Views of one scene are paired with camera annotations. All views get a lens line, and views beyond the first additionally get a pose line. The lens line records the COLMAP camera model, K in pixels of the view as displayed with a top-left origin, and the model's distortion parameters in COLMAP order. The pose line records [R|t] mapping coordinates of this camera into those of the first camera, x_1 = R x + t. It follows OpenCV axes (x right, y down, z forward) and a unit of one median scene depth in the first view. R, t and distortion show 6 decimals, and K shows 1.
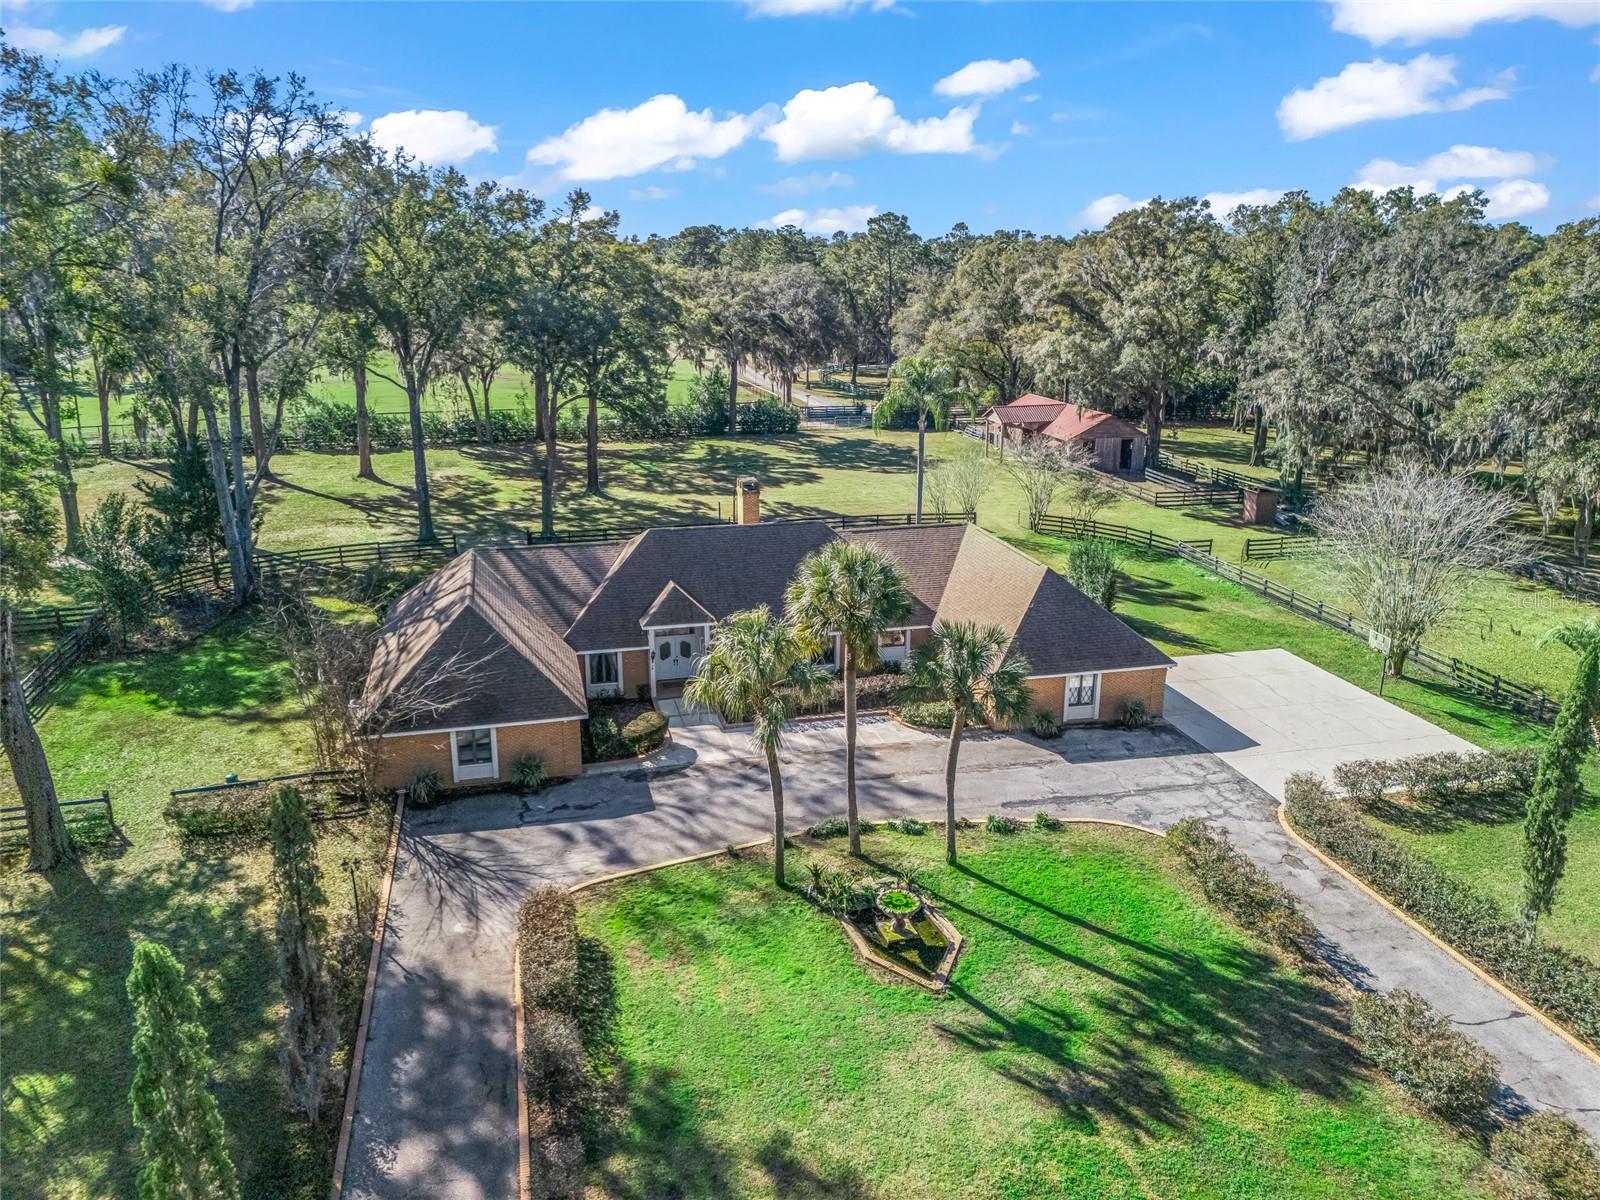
lens RADIAL K [[1119.3, 0, 800.0], [0, 1119.3, 600.0], [0, 0, 1]] dist [0.005709, 0.000059]
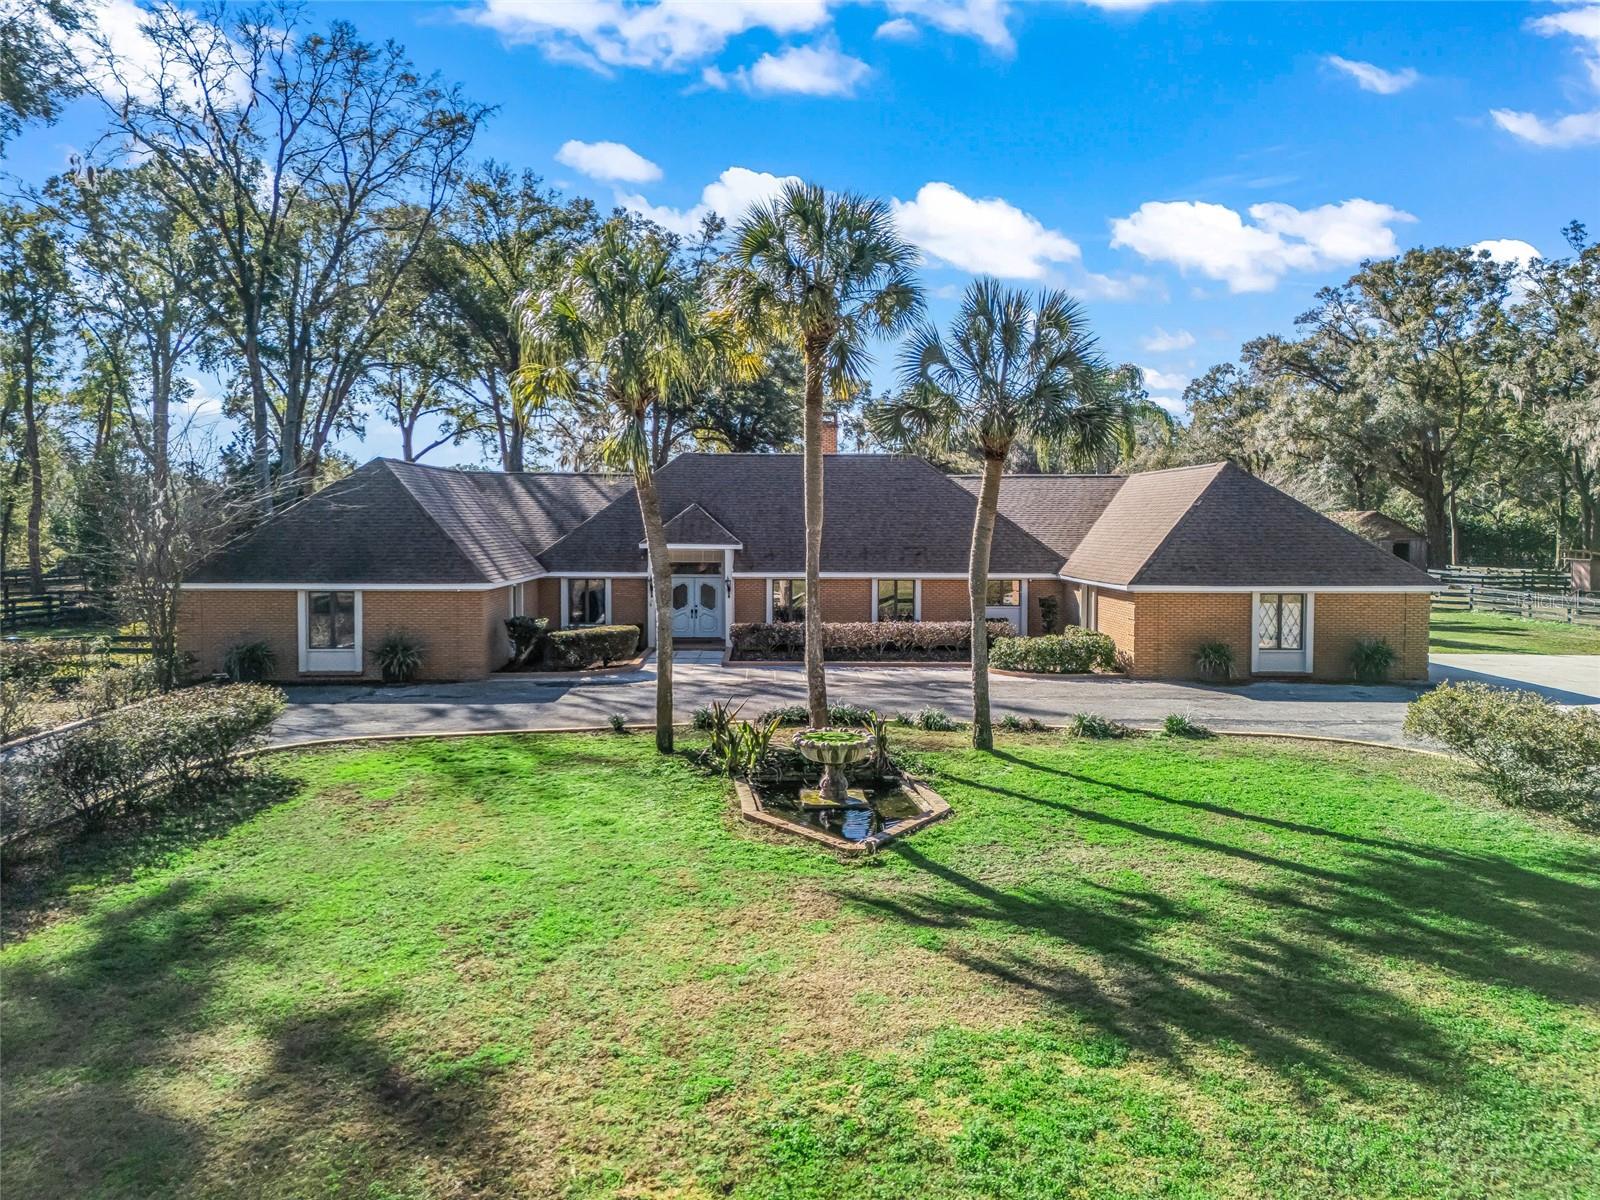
lens RADIAL K [[1169.1, 0, 783.1], [0, 1169.1, 567.1], [0, 0, 1]] dist [0.100709, -0.086310]
pose [[0.978737, 0.019006, -0.204238, 0.113921], [-0.065830, 0.972132, -0.225003, 0.216064], [0.194270, 0.233663, 0.952712, 0.309653]]
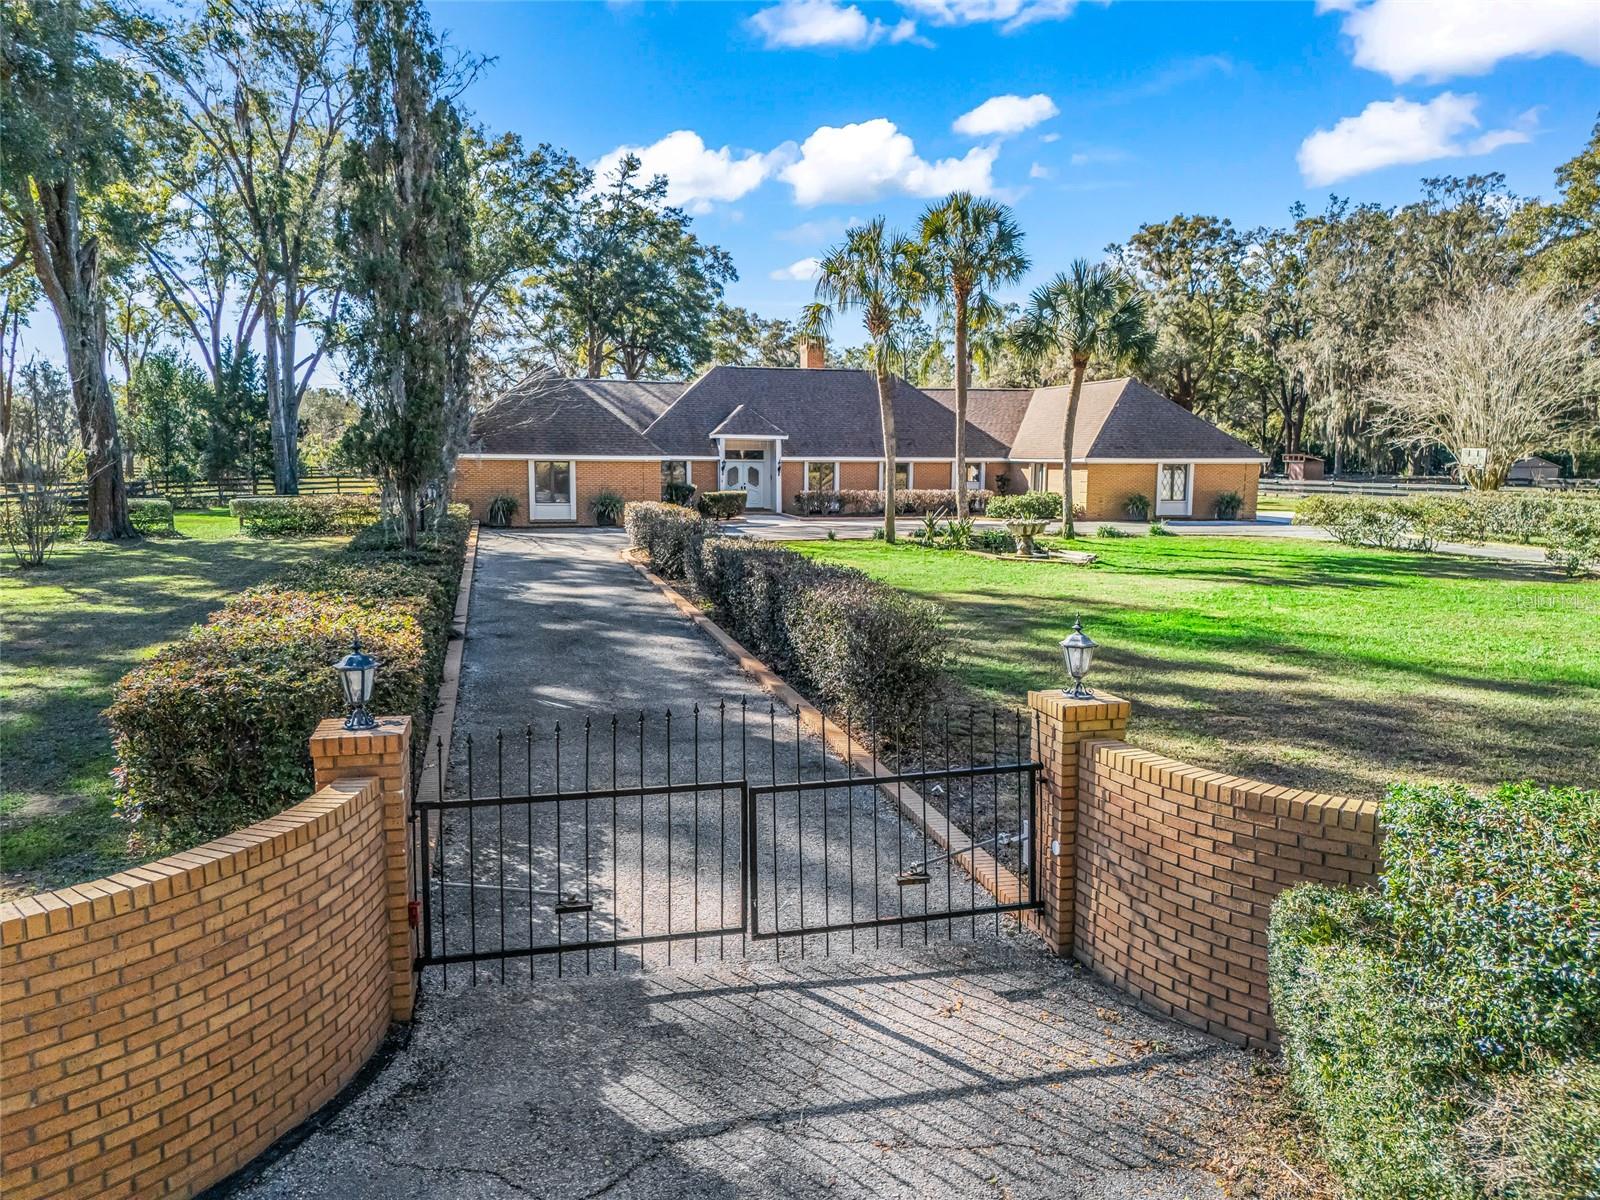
lens RADIAL K [[1137.4, 0, 800.0], [0, 1137.4, 600.0], [0, 0, 1]] dist [0.047319, -0.003035]
pose [[0.999829, 0.013186, 0.012977, -0.081175], [-0.011233, 0.990016, -0.140505, 0.320512], [-0.014700, 0.140336, 0.989995, 0.045703]]
